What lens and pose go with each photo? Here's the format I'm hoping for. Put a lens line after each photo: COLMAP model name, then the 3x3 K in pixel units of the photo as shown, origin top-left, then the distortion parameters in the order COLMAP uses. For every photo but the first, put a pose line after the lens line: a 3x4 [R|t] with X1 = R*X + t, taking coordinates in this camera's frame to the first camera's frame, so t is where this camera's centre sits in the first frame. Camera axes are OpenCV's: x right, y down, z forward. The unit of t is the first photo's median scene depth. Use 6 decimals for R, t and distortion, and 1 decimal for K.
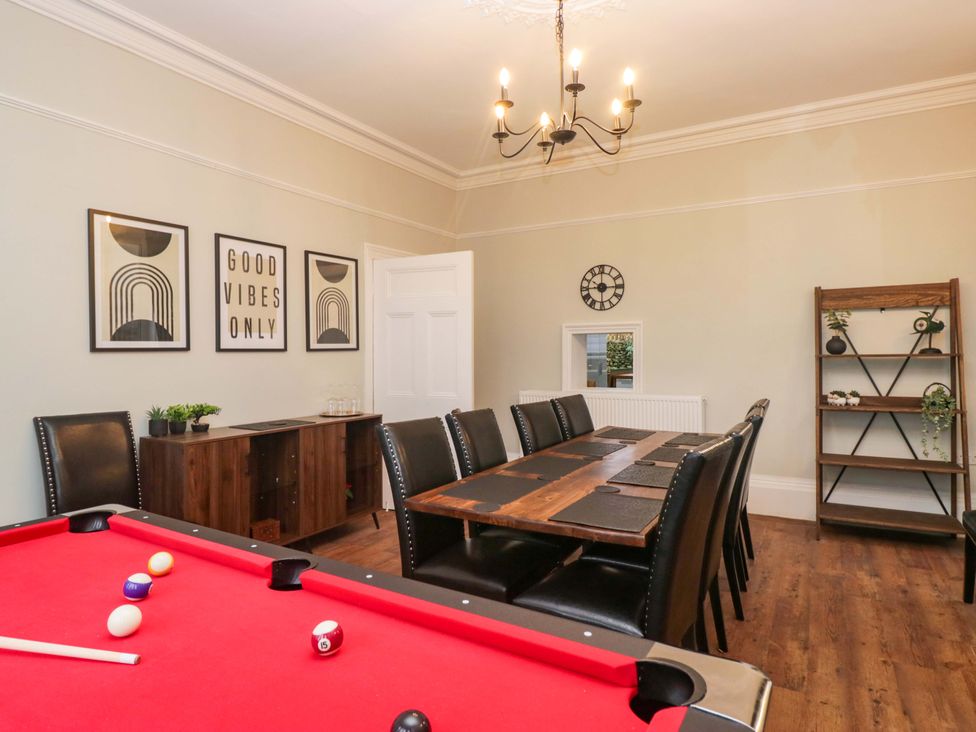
lens RADIAL K [[571.5, 0, 487.3], [0, 571.5, 354.3], [0, 0, 1]] dist [0.002995, -0.013815]
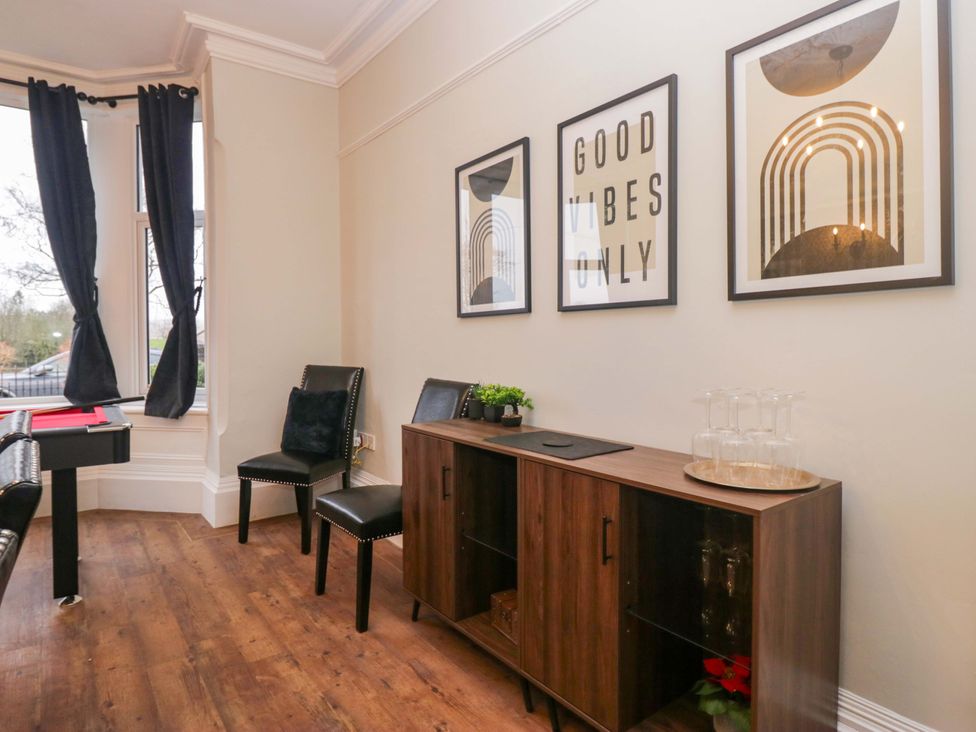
lens RADIAL K [[571.5, 0, 487.3], [0, 571.5, 354.3], [0, 0, 1]] dist [0.002995, -0.013815]
pose [[-0.385971, 0.029126, -0.922051, 0.138004], [0.002733, 0.999533, 0.030430, 0.021512], [0.922507, 0.009225, -0.385871, 1.085448]]
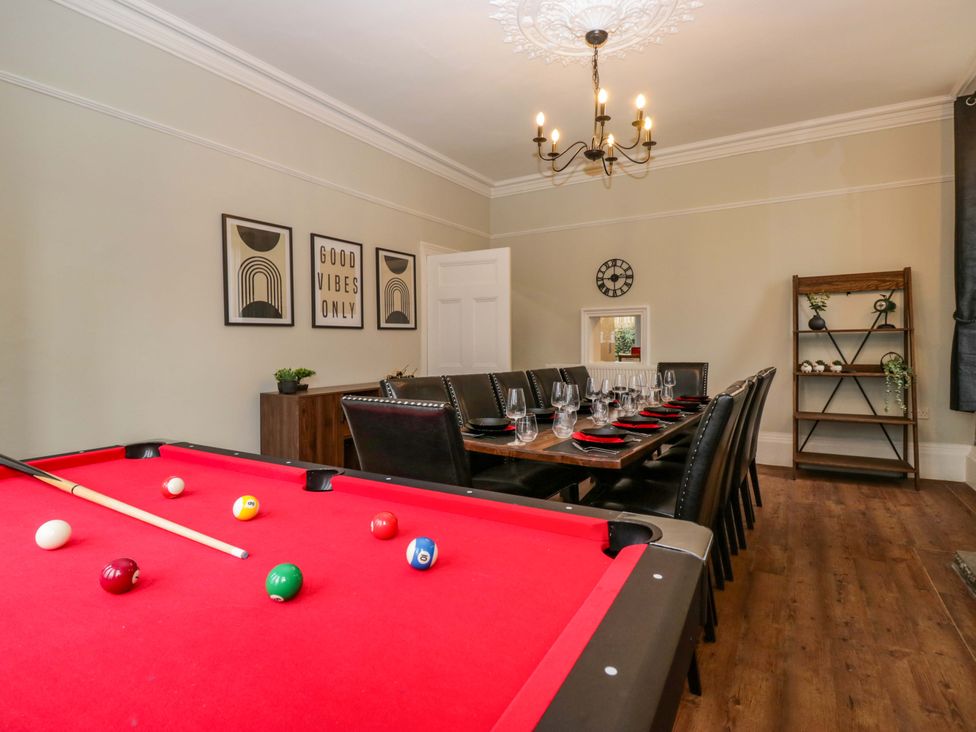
lens RADIAL K [[507.2, 0, 488.2], [0, 507.2, 352.4], [0, 0, 1]] dist [0.001770, -0.017074]
pose [[0.999849, -0.002264, -0.017213, -0.063583], [0.002519, 0.999887, 0.014803, 0.031598], [0.017177, -0.014844, 0.999742, -0.101452]]
